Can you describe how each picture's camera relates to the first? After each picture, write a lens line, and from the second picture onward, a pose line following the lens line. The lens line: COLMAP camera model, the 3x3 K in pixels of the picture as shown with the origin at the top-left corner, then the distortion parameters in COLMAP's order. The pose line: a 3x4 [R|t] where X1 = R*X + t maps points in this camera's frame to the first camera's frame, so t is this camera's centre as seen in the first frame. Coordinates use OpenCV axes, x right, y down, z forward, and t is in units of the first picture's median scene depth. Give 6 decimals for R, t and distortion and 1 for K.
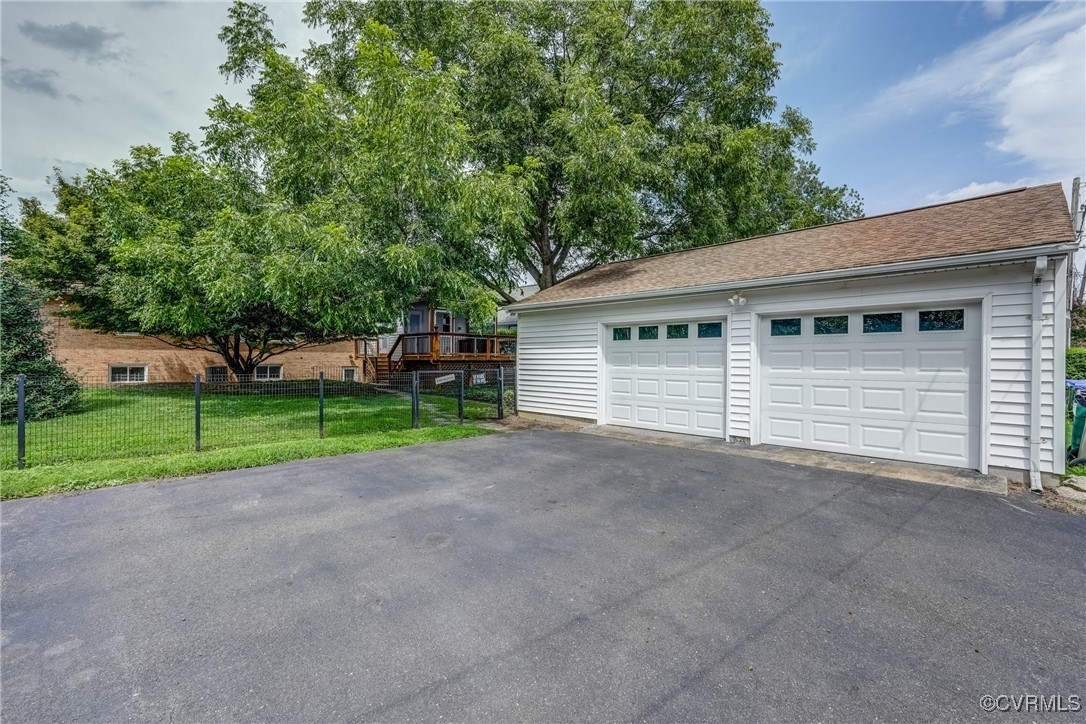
lens RADIAL K [[490.5, 0, 547.2], [0, 490.5, 361.3], [0, 0, 1]] dist [0.003823, 0.001686]
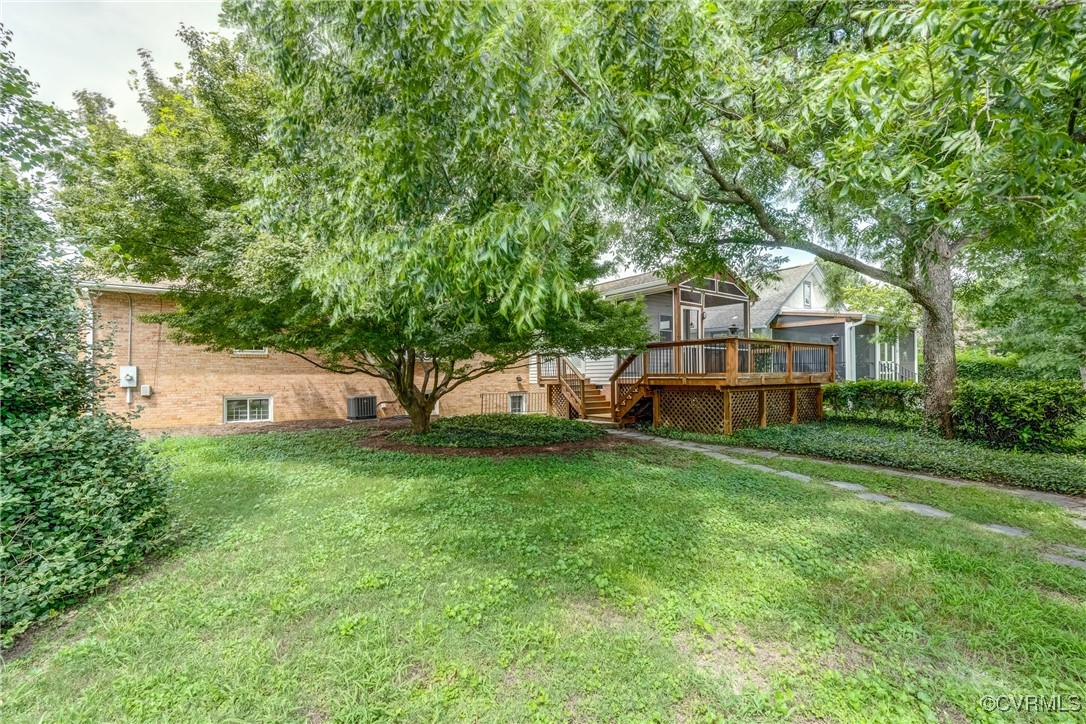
lens RADIAL K [[490.5, 0, 543.4], [0, 490.5, 367.2], [0, 0, 1]] dist [0.003823, 0.001686]
pose [[0.989400, -0.013498, -0.144585, -0.337718], [0.011150, 0.999793, -0.017040, -0.017110], [0.144785, 0.015247, 0.989346, 0.372570]]
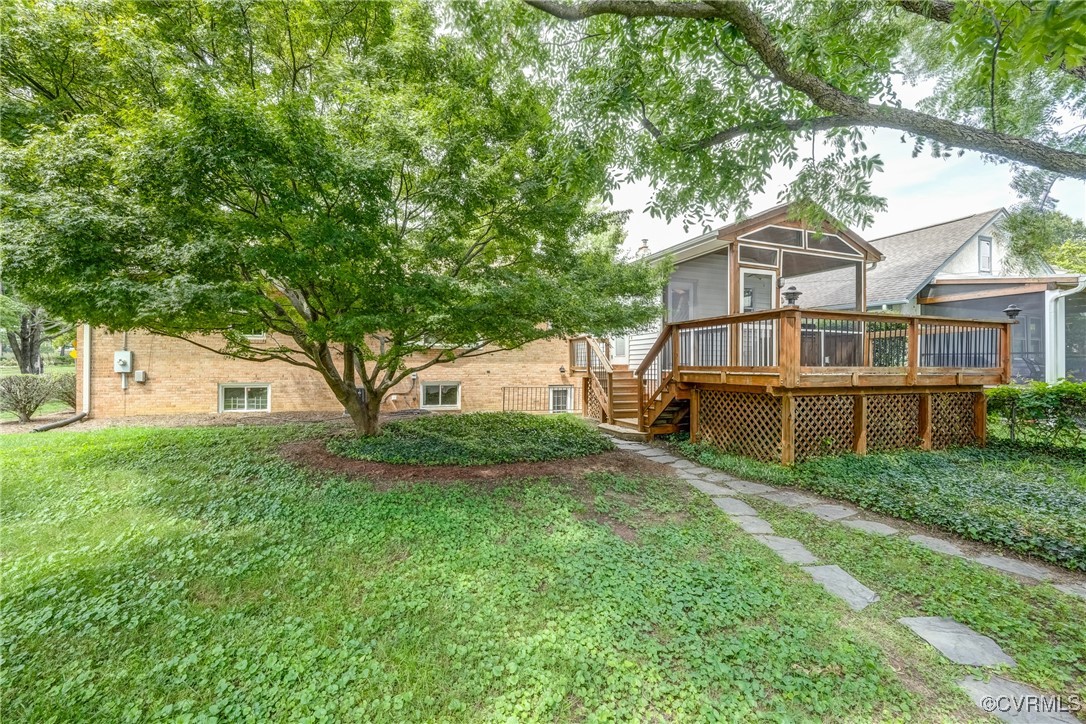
lens RADIAL K [[490.5, 0, 541.5], [0, 490.5, 360.1], [0, 0, 1]] dist [0.003823, 0.001686]
pose [[0.913898, -0.002346, -0.405936, -0.229883], [-0.002522, 0.999931, -0.011458, -0.017855], [0.405935, 0.011495, 0.913830, 0.563387]]
